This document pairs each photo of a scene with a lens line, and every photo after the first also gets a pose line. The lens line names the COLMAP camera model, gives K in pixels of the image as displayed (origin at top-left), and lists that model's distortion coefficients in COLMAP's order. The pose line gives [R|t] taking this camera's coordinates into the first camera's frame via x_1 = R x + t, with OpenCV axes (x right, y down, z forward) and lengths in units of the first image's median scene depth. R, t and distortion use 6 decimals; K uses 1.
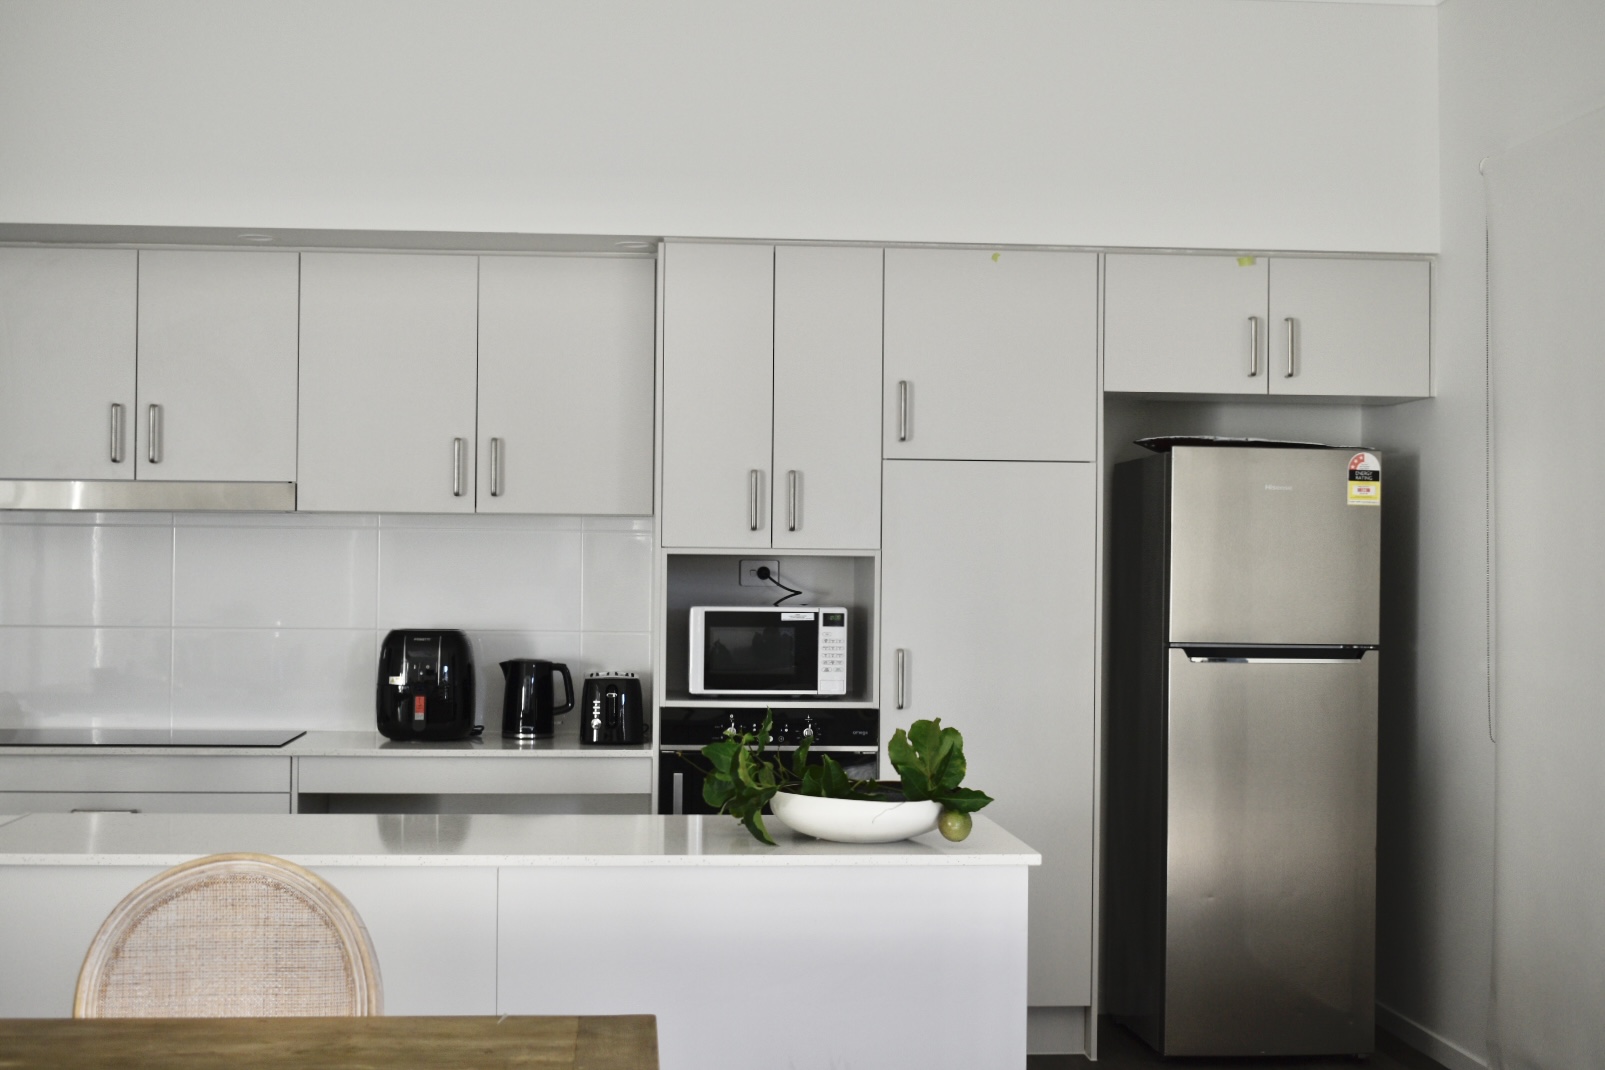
lens RADIAL K [[2322.7, 0, 802.6], [0, 2322.7, 532.4], [0, 0, 1]] dist [-0.013386, 0.000000]
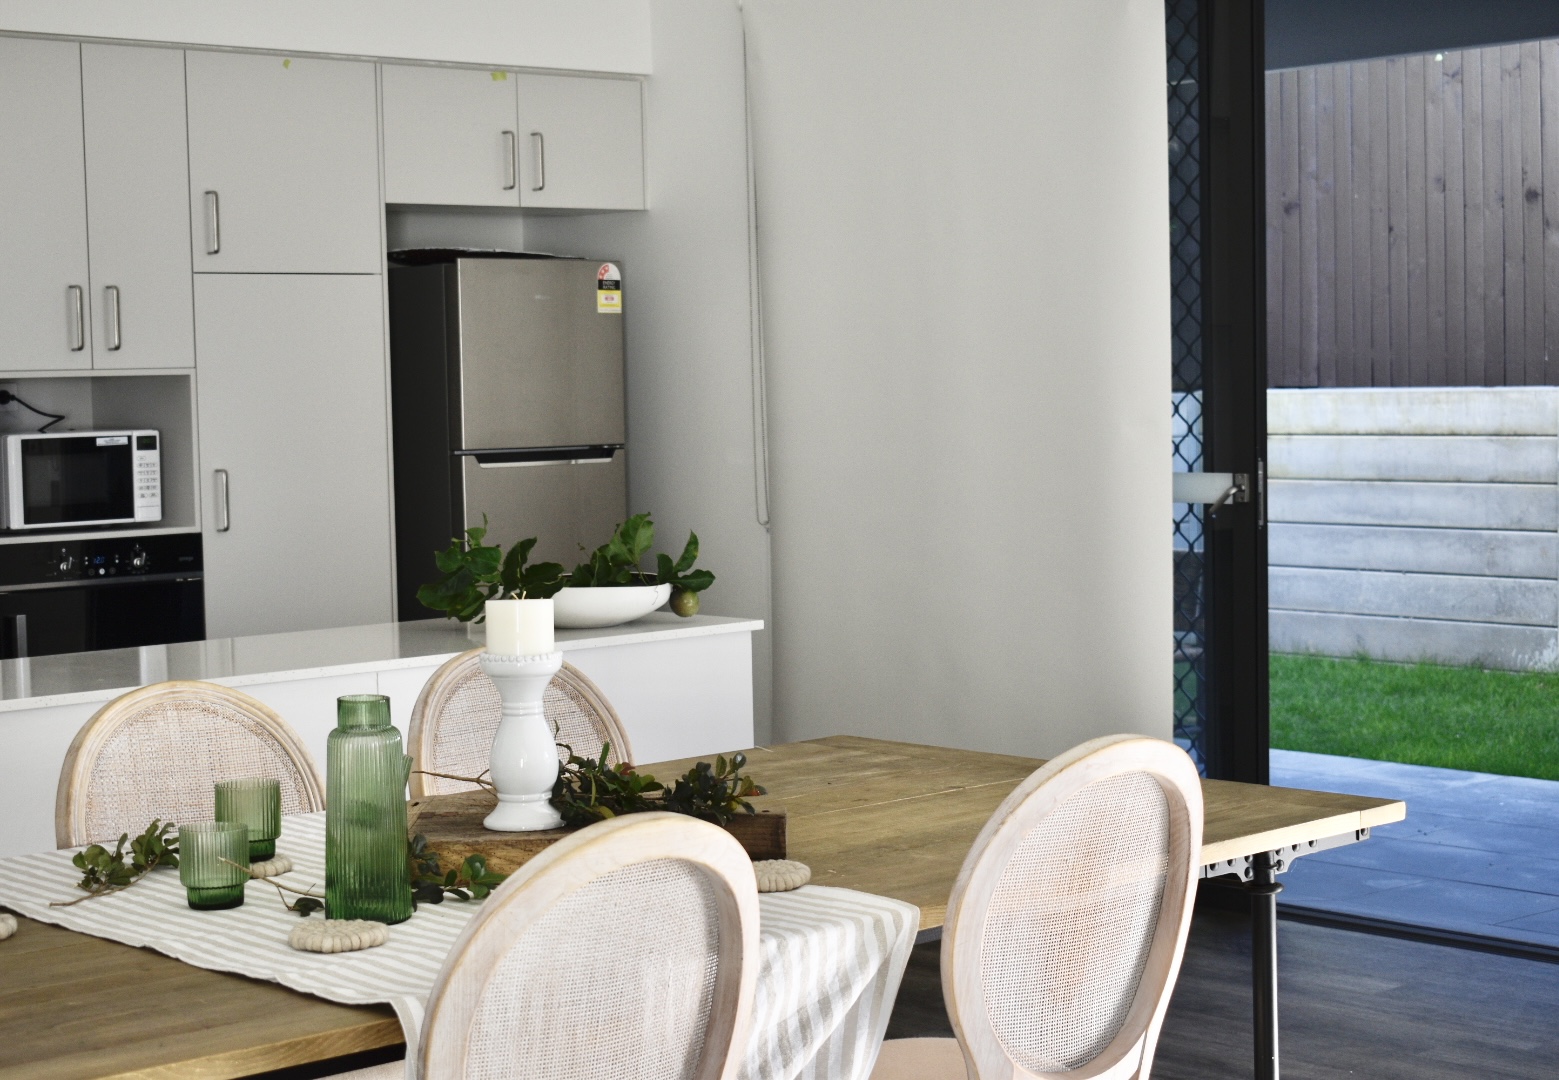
lens RADIAL K [[2741.1, 0, 779.0], [0, 2741.1, 541.5], [0, 0, 1]] dist [0.002778, 0.000000]
pose [[0.801264, -0.066299, 0.594626, -0.449585], [0.023824, 0.996589, 0.079013, -0.004673], [-0.597837, -0.049144, 0.800110, -0.054926]]
